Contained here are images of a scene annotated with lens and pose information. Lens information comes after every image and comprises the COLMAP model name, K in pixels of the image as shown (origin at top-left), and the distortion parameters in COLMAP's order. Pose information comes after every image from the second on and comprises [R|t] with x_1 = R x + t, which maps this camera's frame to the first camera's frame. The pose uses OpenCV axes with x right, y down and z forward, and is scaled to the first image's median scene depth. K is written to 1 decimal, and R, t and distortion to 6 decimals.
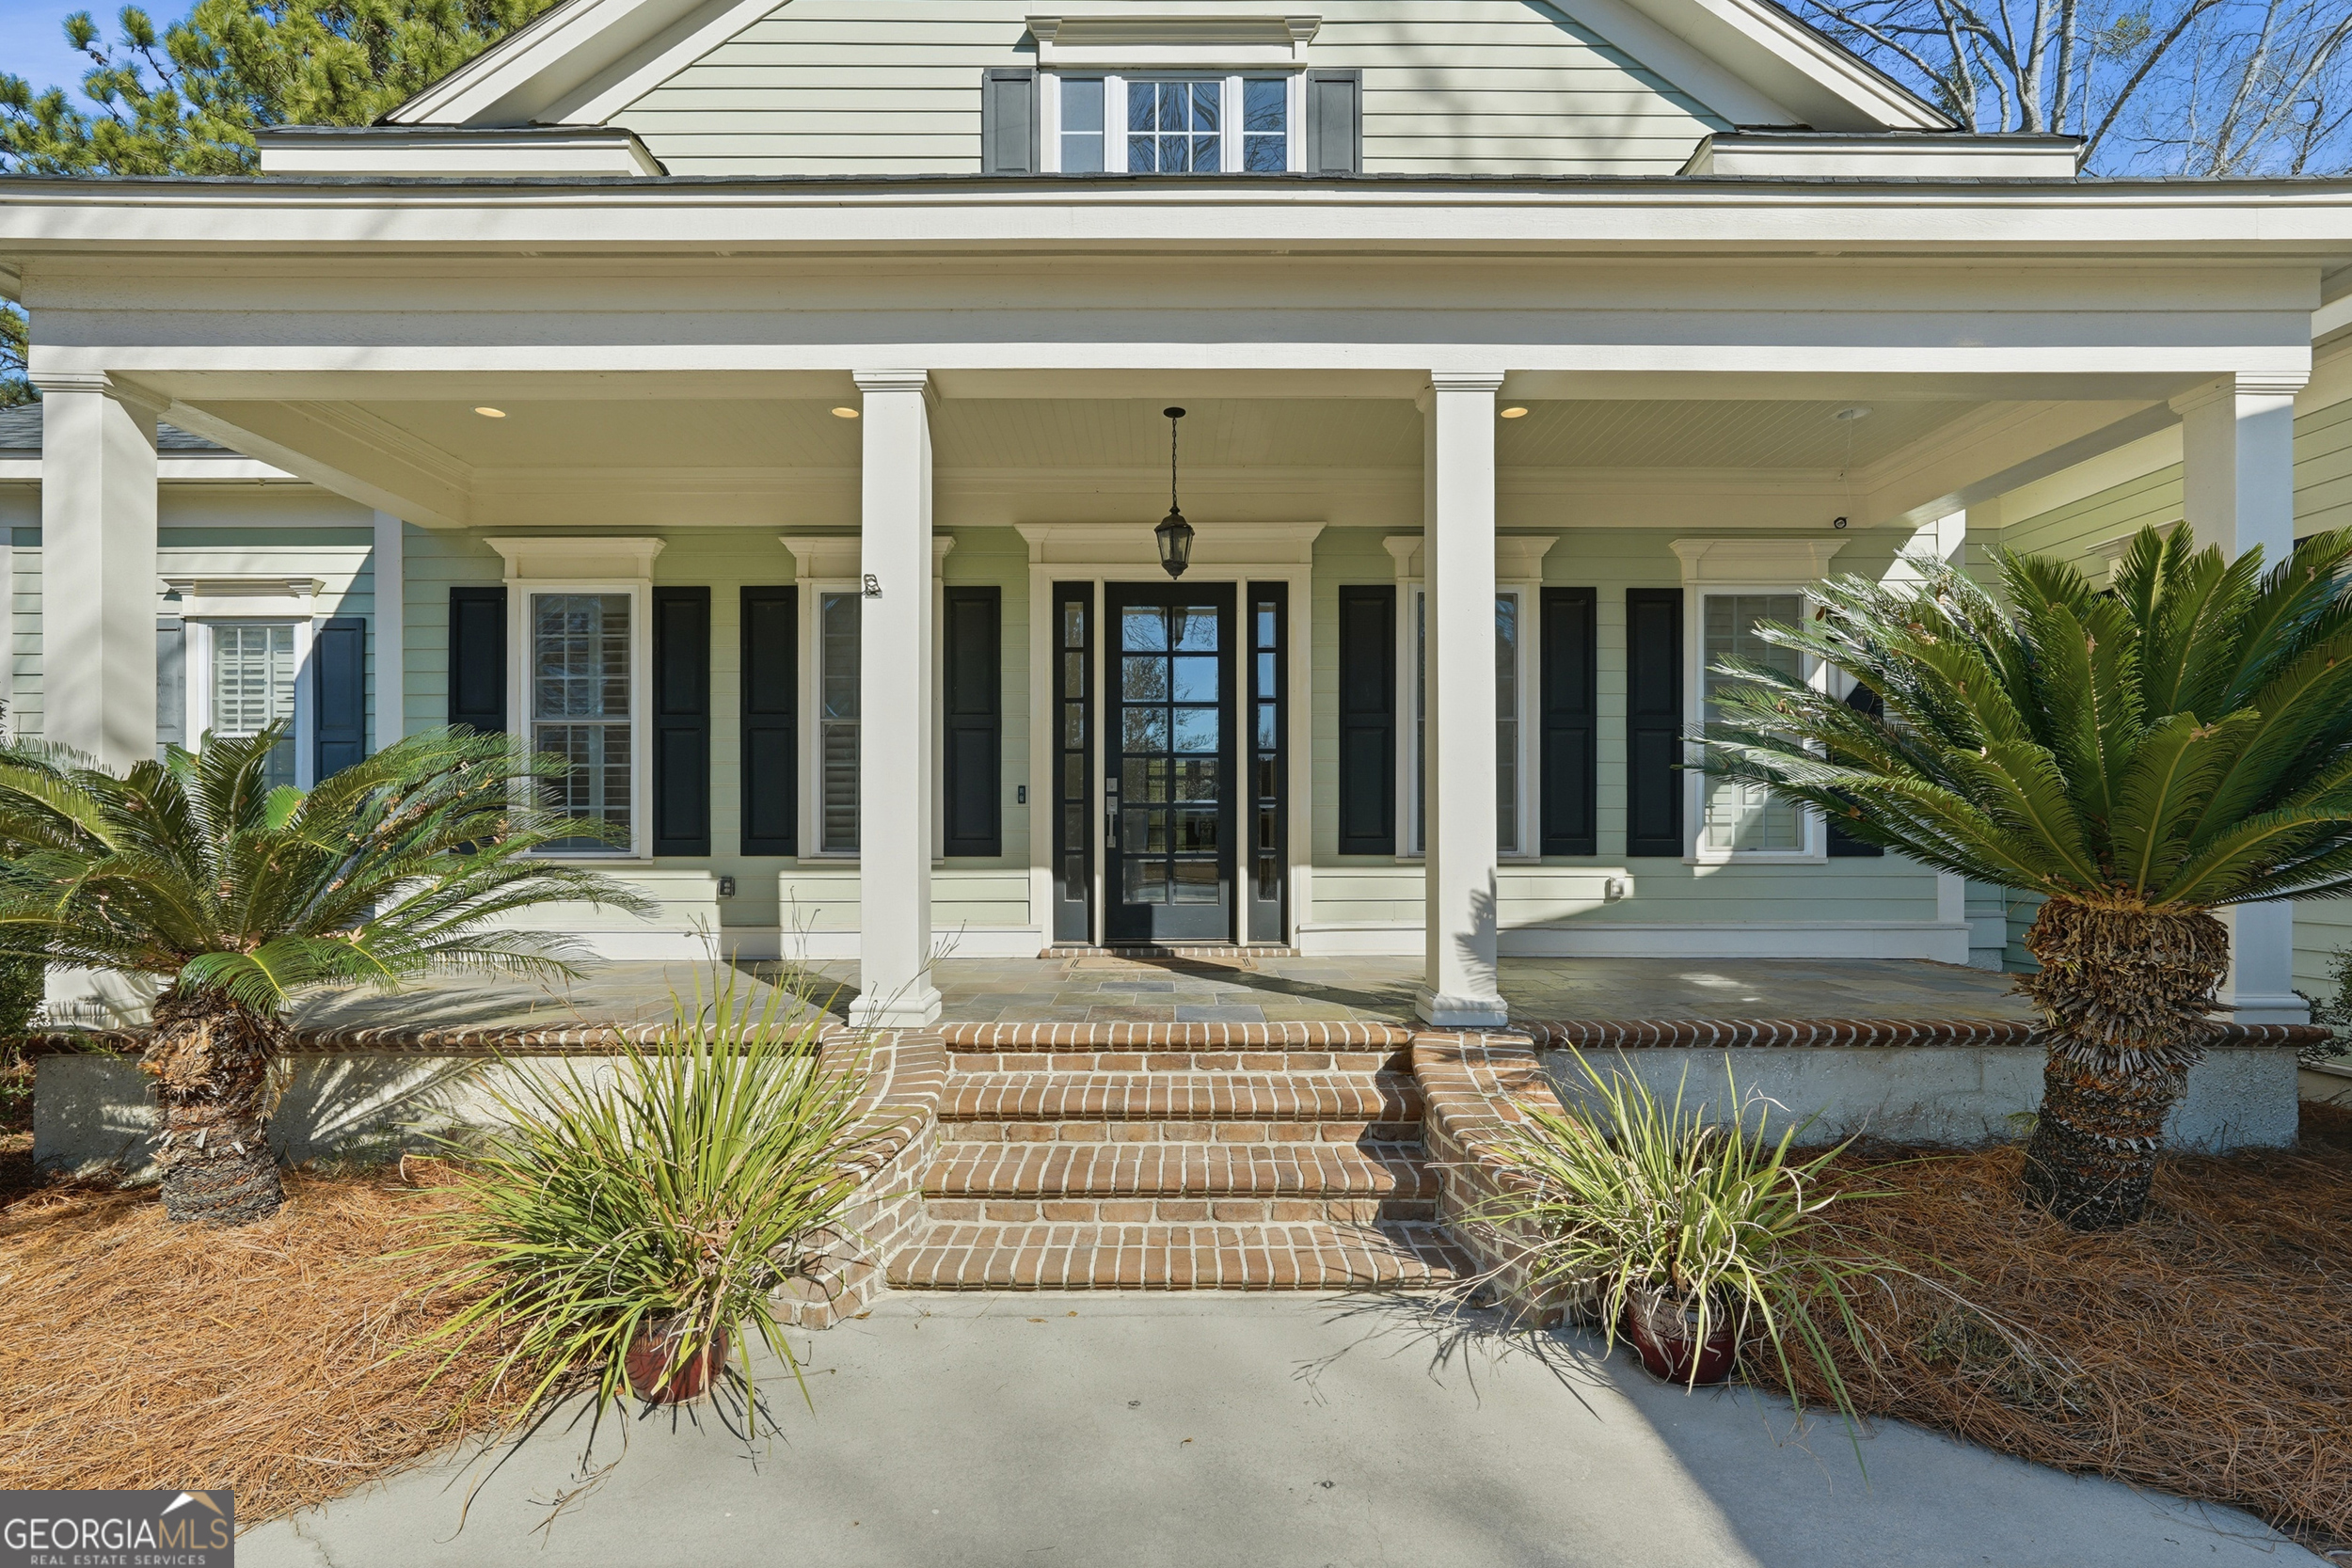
lens RADIAL K [[1064.8, 0, 1174.2], [0, 1064.8, 834.0], [0, 0, 1]] dist [-0.000005, 0.000155]
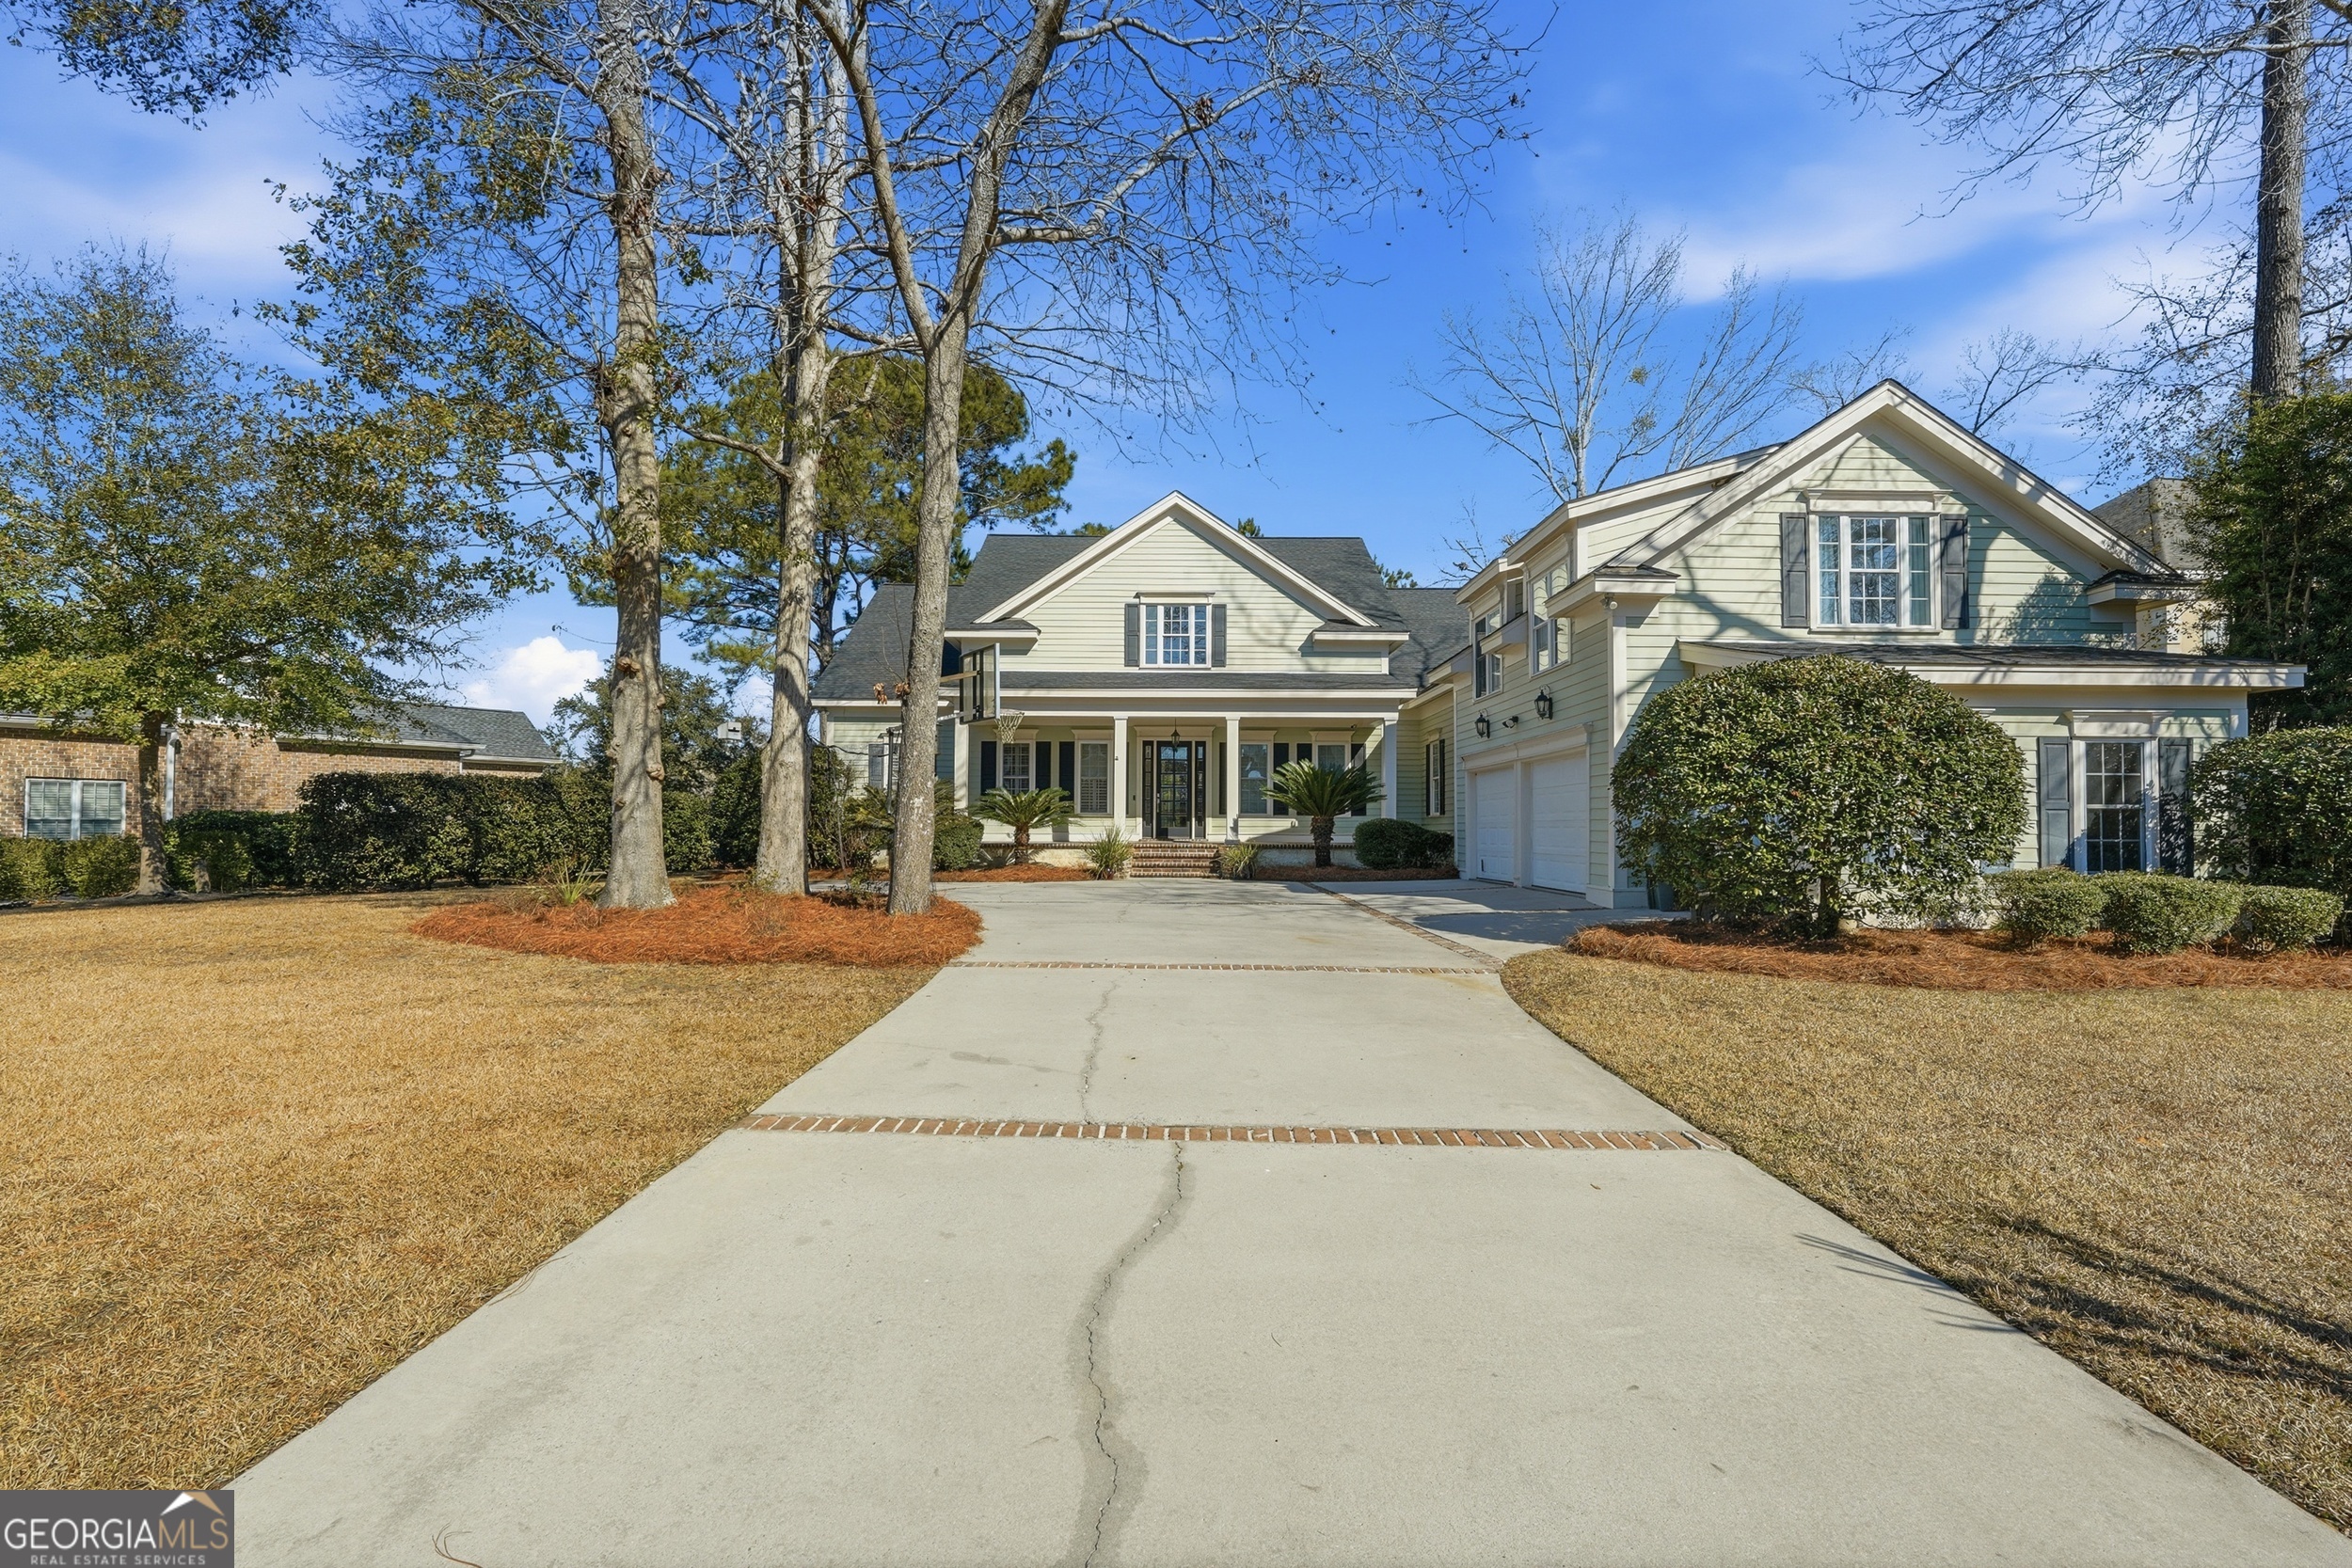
lens RADIAL K [[1050.8, 0, 1165.8], [0, 1050.8, 793.6], [0, 0, 1]] dist [-0.014762, 0.008693]
pose [[0.999977, 0.005790, -0.003494, -0.019295], [-0.005901, 0.999446, -0.032741, 0.068144], [0.003303, 0.032760, 0.999458, -2.666072]]
